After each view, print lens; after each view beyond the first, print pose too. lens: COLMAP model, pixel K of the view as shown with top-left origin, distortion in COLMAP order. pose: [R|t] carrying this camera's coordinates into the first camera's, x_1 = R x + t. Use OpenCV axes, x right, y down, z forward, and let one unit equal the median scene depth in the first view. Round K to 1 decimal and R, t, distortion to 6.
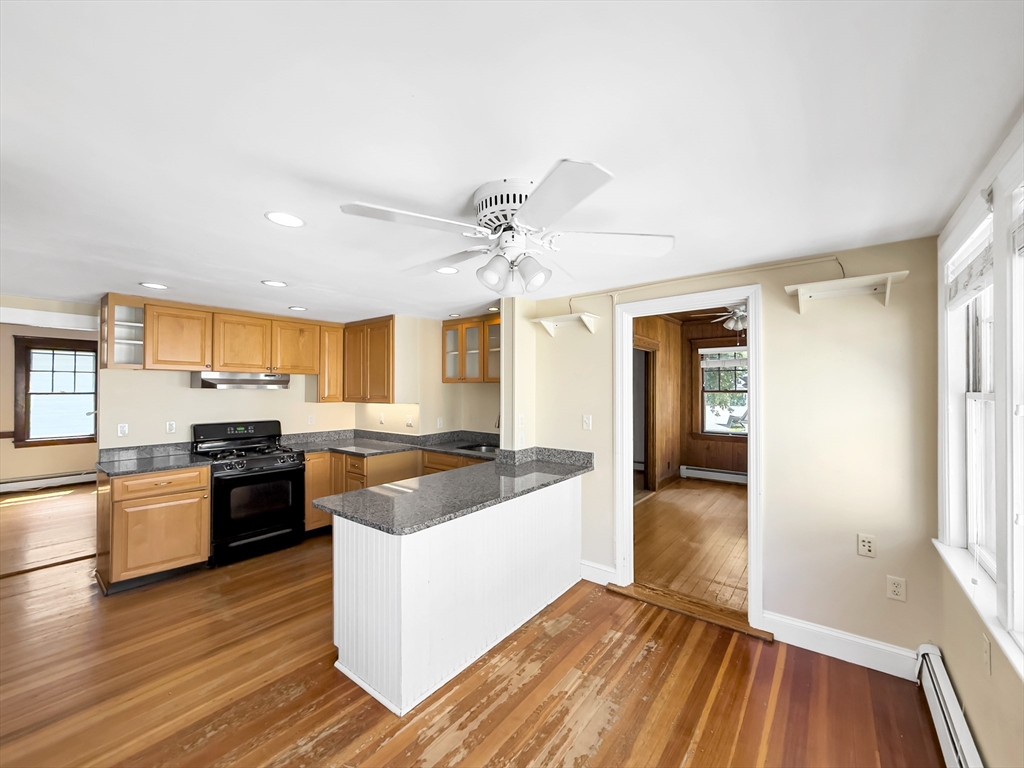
lens RADIAL K [[411.3, 0, 512.0], [0, 411.3, 384.0], [0, 0, 1]] dist [0.001028, 0.000050]
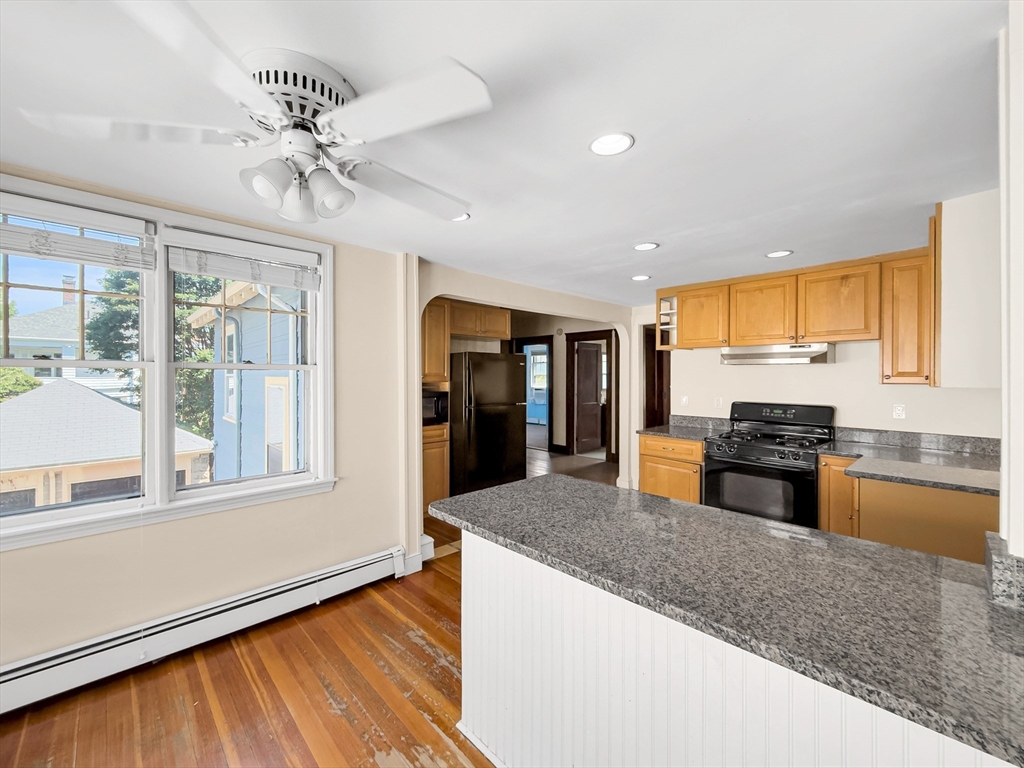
lens RADIAL K [[416.9, 0, 513.3], [0, 416.9, 377.6], [0, 0, 1]] dist [-0.000169, -0.000091]
pose [[-0.141448, 0.001154, -0.989945, 0.278144], [0.013583, 0.999907, -0.000775, 0.032439], [0.989853, -0.013556, -0.141450, 0.590546]]
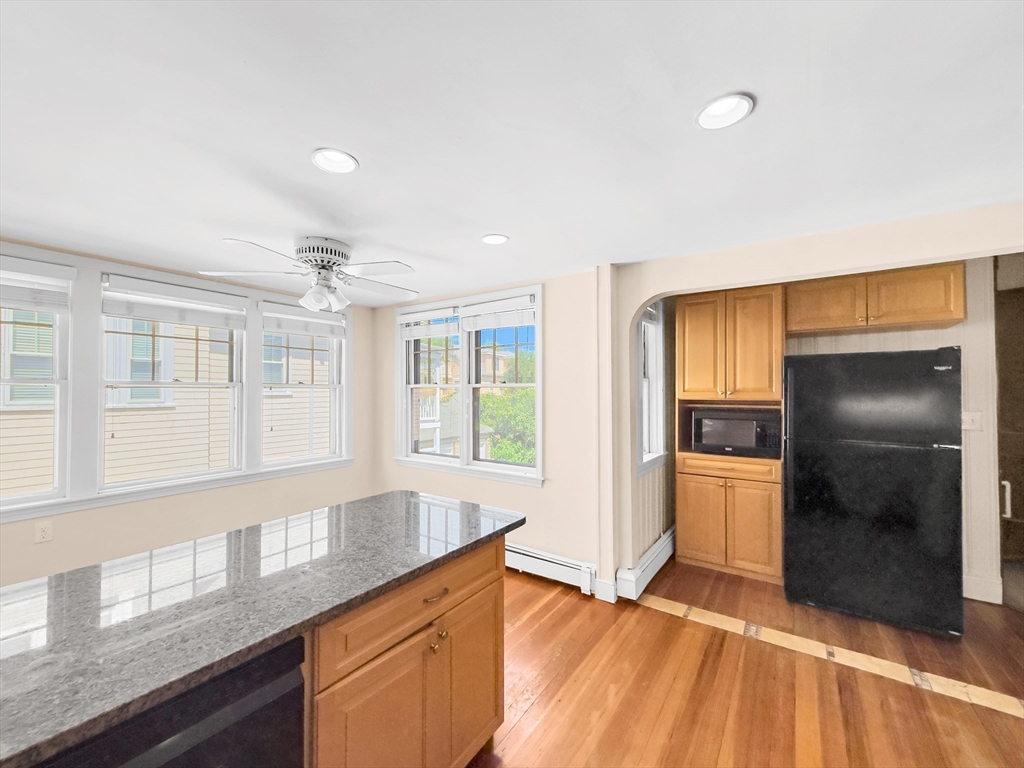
lens RADIAL K [[416.9, 0, 513.3], [0, 416.9, 377.6], [0, 0, 1]] dist [-0.000169, -0.000091]
pose [[-0.998725, -0.001761, -0.050441, -0.229209], [0.000472, 0.999022, -0.044224, 0.033483], [0.050470, -0.044192, -0.997747, 1.002519]]
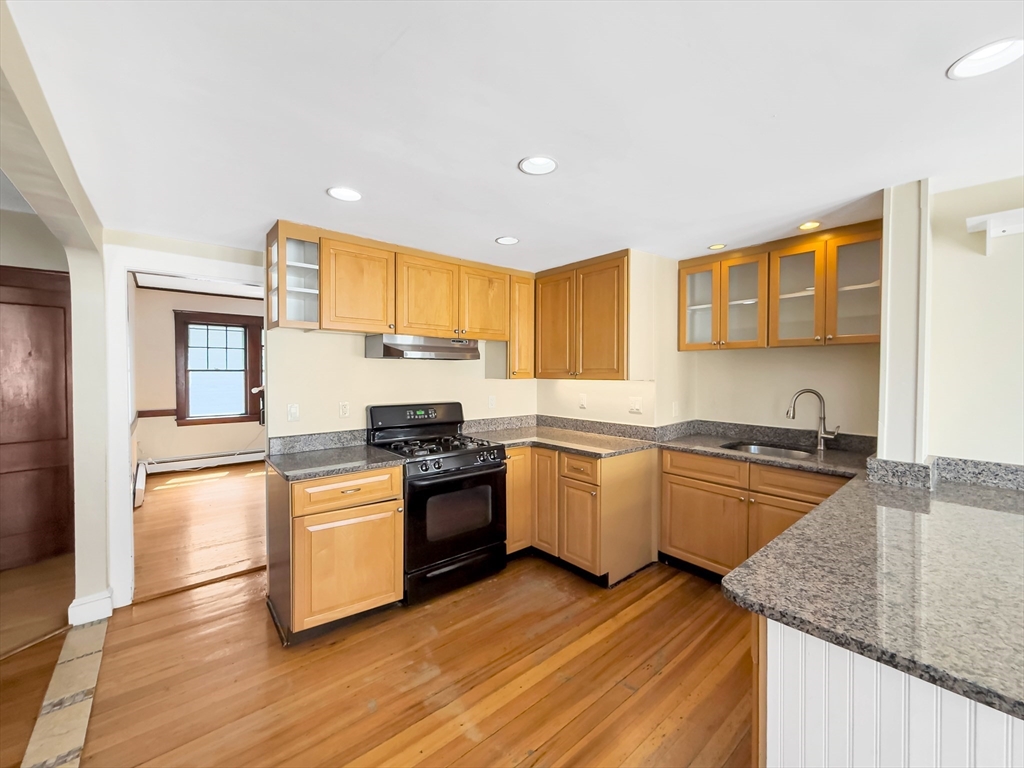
lens RADIAL K [[416.9, 0, 513.3], [0, 416.9, 377.6], [0, 0, 1]] dist [-0.000169, -0.000091]
pose [[0.980000, 0.002298, -0.198984, -0.347346], [0.003033, 0.999645, 0.026481, 0.025424], [0.198974, -0.026555, 0.979645, 0.292345]]
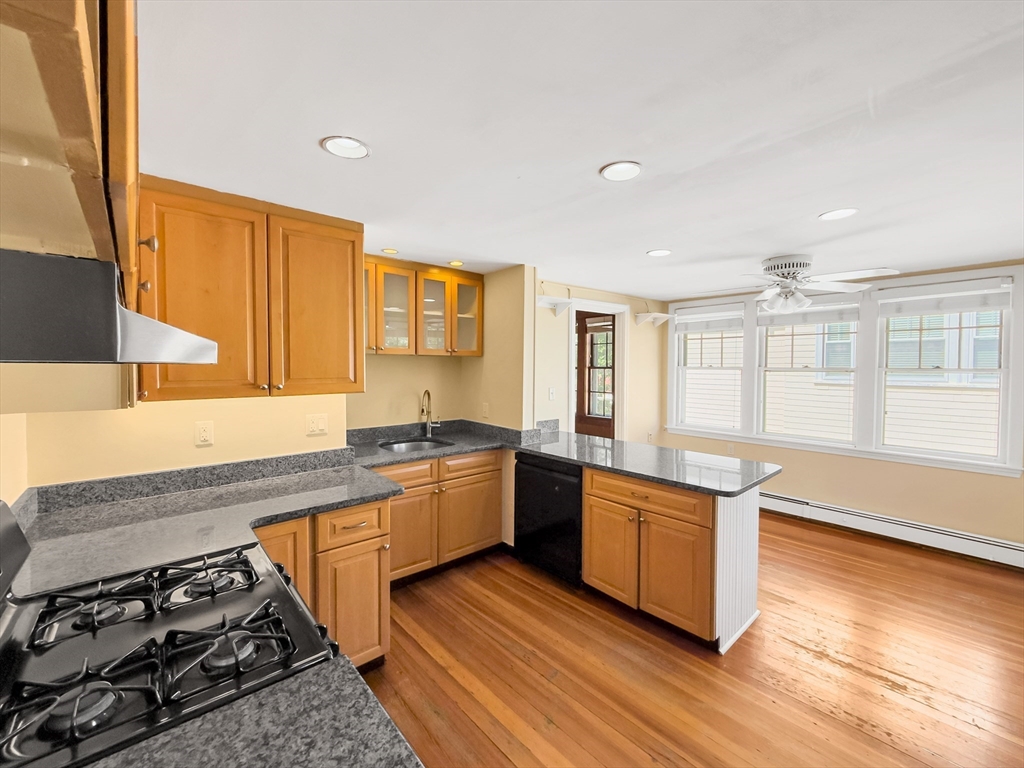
lens RADIAL K [[416.9, 0, 513.3], [0, 416.9, 377.6], [0, 0, 1]] dist [-0.000169, -0.000091]
pose [[0.178387, -0.029726, 0.983511, -0.809933], [-0.013734, 0.999371, 0.032697, 0.009023], [-0.983865, -0.019340, 0.177866, 0.734763]]
